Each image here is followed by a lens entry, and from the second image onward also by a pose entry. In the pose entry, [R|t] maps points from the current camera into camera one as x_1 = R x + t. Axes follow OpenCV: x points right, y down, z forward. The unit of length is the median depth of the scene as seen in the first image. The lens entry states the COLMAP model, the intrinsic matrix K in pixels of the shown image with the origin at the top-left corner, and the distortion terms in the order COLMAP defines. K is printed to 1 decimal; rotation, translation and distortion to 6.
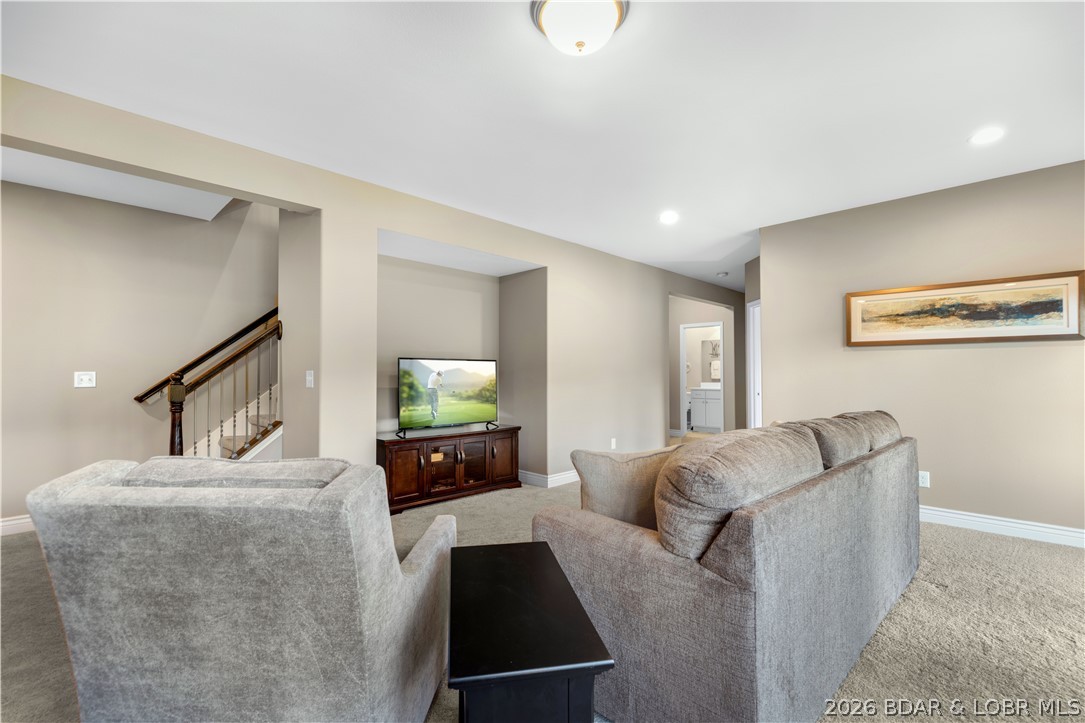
lens RADIAL K [[484.4, 0, 546.1], [0, 484.4, 376.1], [0, 0, 1]] dist [0.001845, 0.000159]
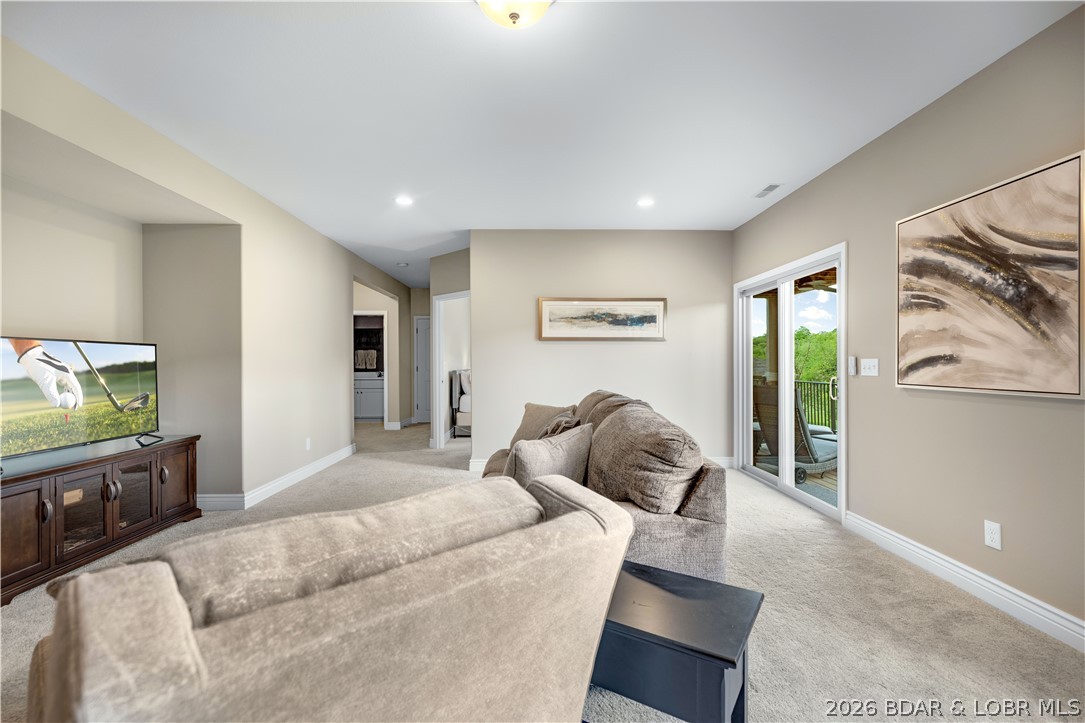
lens RADIAL K [[484.4, 0, 546.1], [0, 484.4, 376.1], [0, 0, 1]] dist [0.001845, 0.000159]
pose [[0.689573, -0.022304, 0.723873, -0.288604], [0.006351, 0.999673, 0.024751, -0.000683], [-0.724189, -0.012471, 0.689489, 0.141673]]
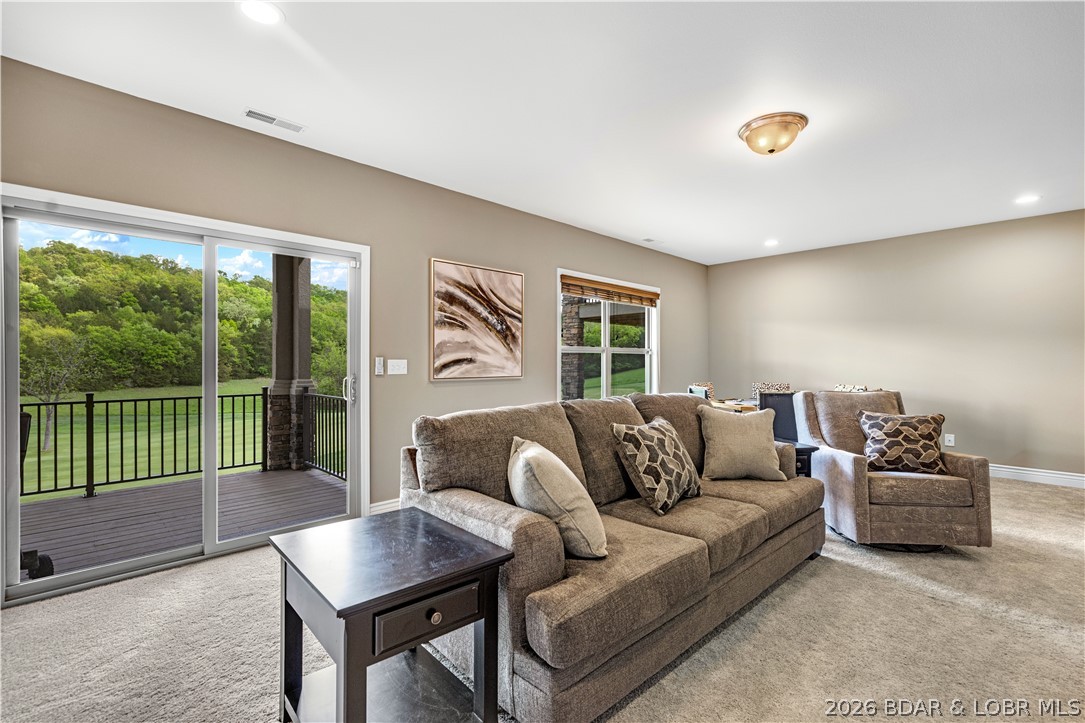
lens RADIAL K [[488.7, 0, 542.6], [0, 488.7, 358.8], [0, 0, 1]] dist [0.000903, -0.000167]
pose [[-0.999555, -0.004152, 0.029533, 0.364613], [-0.004102, 0.999990, 0.001755, -0.010639], [-0.029540, 0.001633, -0.999562, 1.261671]]
